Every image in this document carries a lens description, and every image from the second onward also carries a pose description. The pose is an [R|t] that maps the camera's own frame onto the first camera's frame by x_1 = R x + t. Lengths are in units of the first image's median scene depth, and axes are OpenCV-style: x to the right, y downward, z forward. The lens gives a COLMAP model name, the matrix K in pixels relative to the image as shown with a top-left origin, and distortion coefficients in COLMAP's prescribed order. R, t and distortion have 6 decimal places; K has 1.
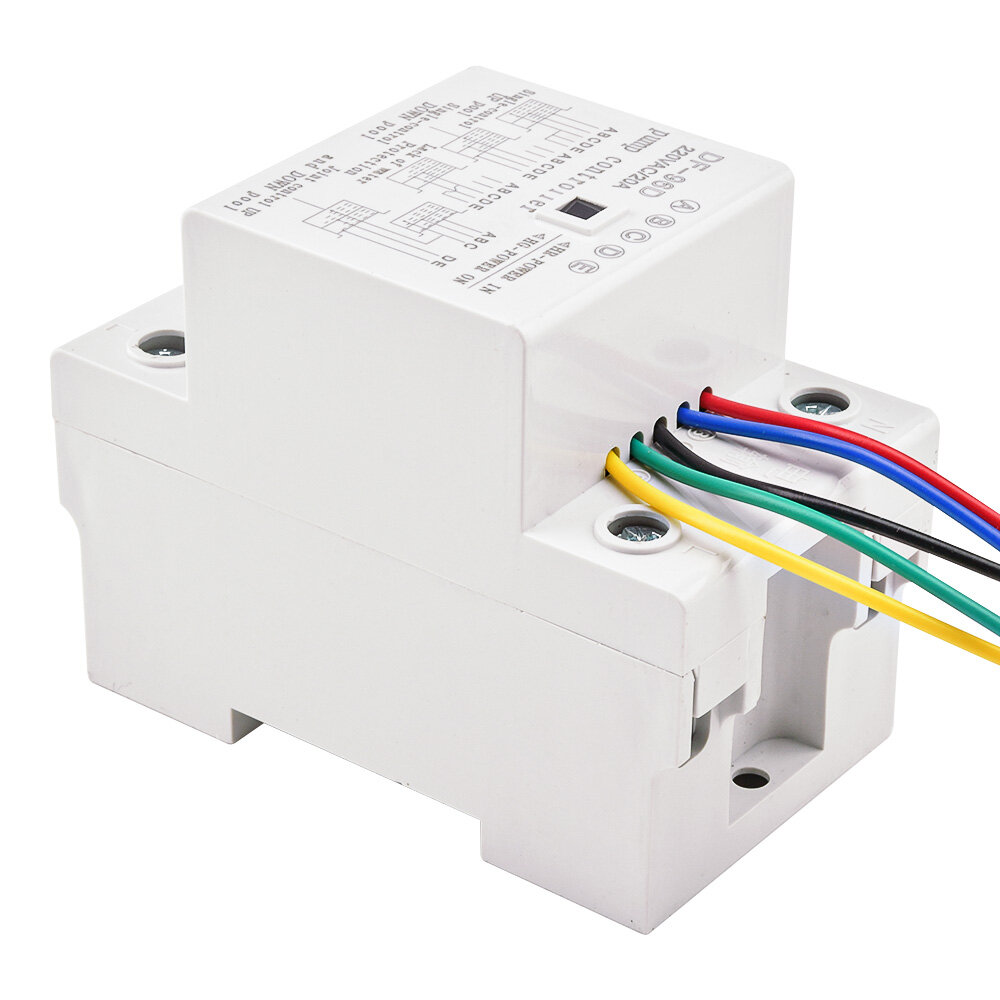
lens RADIAL K [[3916.3, 0, 499.1], [0, 3916.3, 497.7], [0, 0, 1]] dist [0.626724, 0.000000]
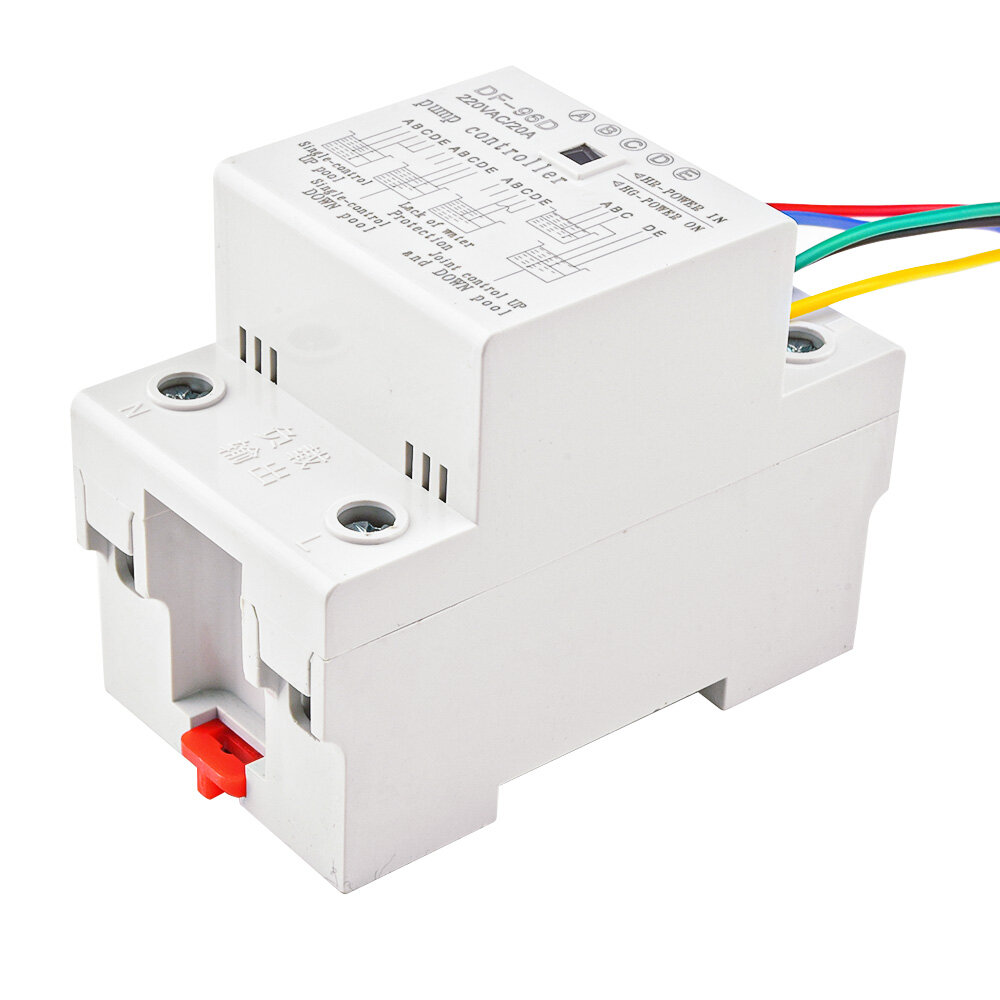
lens RADIAL K [[3358.7, 0, 509.8], [0, 3358.7, 501.0], [0, 0, 1]] dist [0.468701, 0.000000]
pose [[0.234083, -0.530906, 0.814459, -0.775232], [0.461317, 0.798075, 0.387639, -0.359462], [-0.855799, 0.284984, 0.431732, 0.631126]]
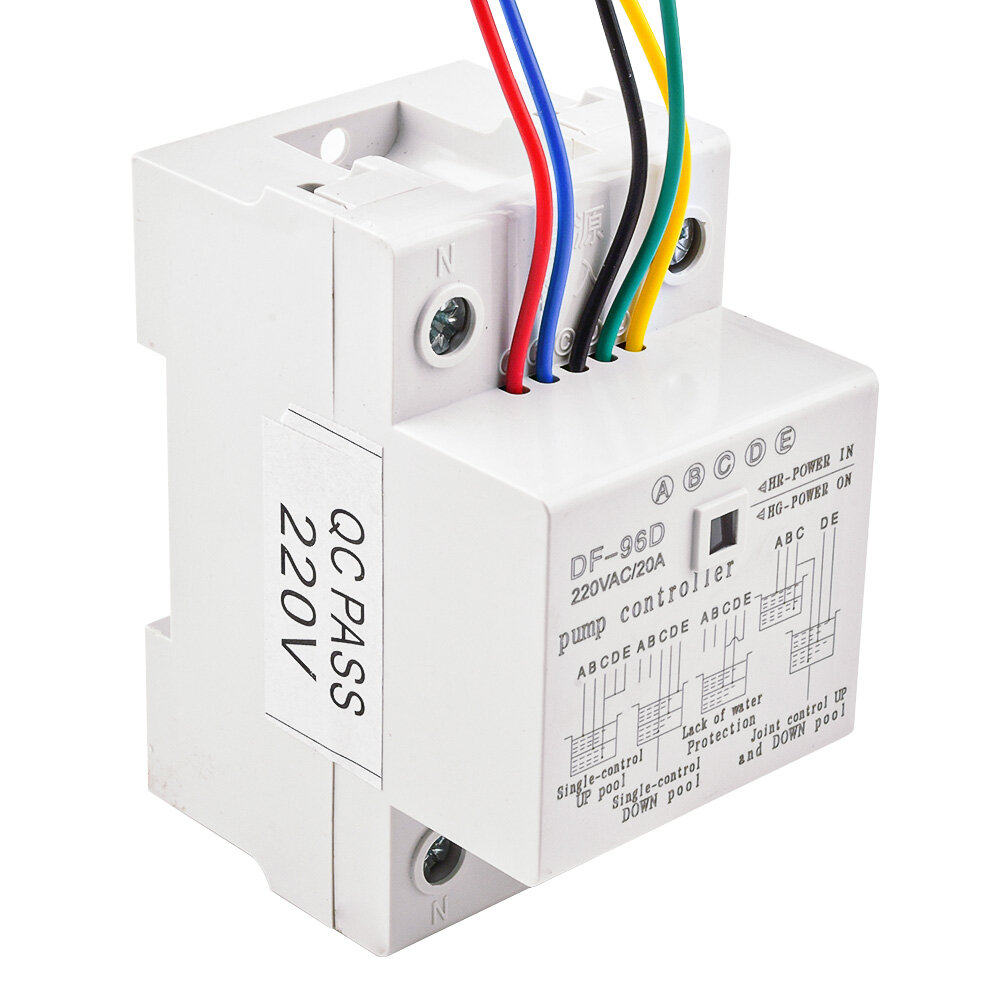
lens RADIAL K [[3358.7, 0, 501.9], [0, 3358.7, 497.3], [0, 0, 1]] dist [0.468701, 0.000000]
pose [[-0.411299, -0.539975, -0.734344, 0.655112], [-0.302626, -0.679048, 0.668813, -0.603142], [-0.859797, 0.497313, 0.115882, 0.927372]]
